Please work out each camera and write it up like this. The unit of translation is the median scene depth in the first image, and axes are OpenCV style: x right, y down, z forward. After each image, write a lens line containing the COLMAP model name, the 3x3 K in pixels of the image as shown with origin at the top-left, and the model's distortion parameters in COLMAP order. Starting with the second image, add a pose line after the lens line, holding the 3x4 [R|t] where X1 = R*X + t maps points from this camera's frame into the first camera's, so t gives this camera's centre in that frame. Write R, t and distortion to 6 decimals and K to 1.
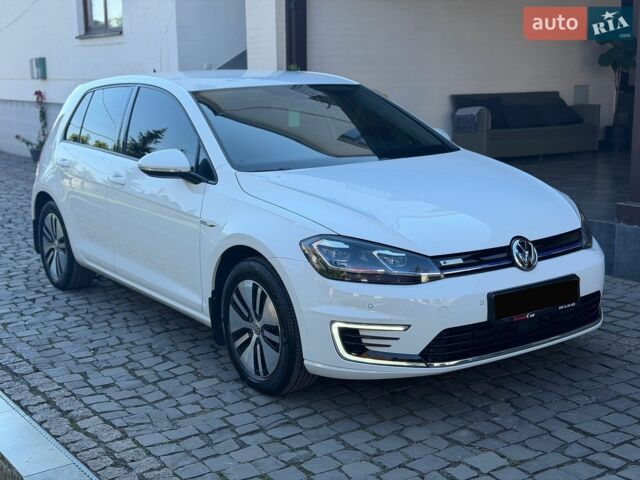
lens RADIAL K [[880.0, 0, 320.0], [0, 880.0, 240.0], [0, 0, 1]] dist [0.131668, -0.077404]
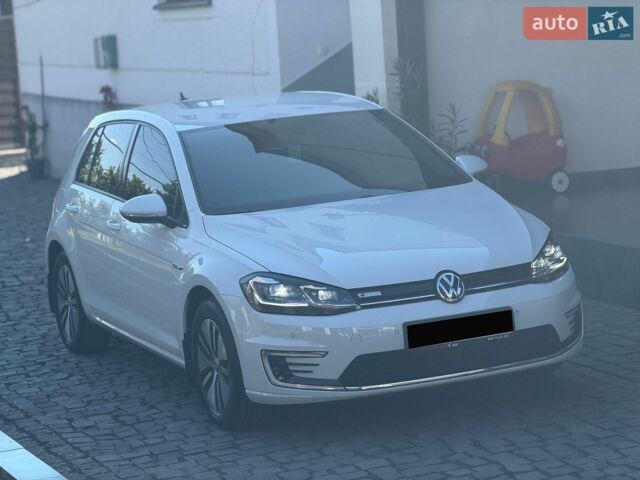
lens RADIAL K [[1880.5, 0, 320.0], [0, 1880.5, 240.0], [0, 0, 1]] dist [0.168471, -0.018463]
pose [[0.974179, -0.025410, -0.224341, 0.528307], [0.013964, 0.998525, -0.052462, 0.067876], [0.225343, 0.047975, 0.973098, -1.096574]]
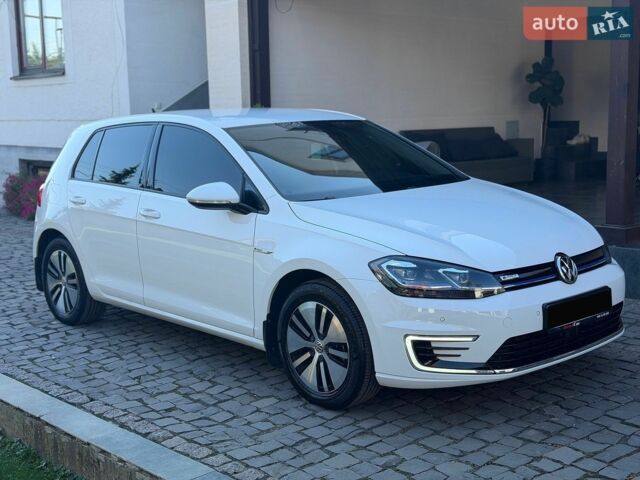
lens RADIAL K [[880.0, 0, 320.0], [0, 880.0, 240.0], [0, 0, 1]] dist [0.131668, -0.077404]
pose [[0.992673, -0.027019, 0.117770, -0.185715], [0.032046, 0.998645, -0.040997, 0.014268], [-0.116503, 0.044471, 0.992194, -0.060297]]
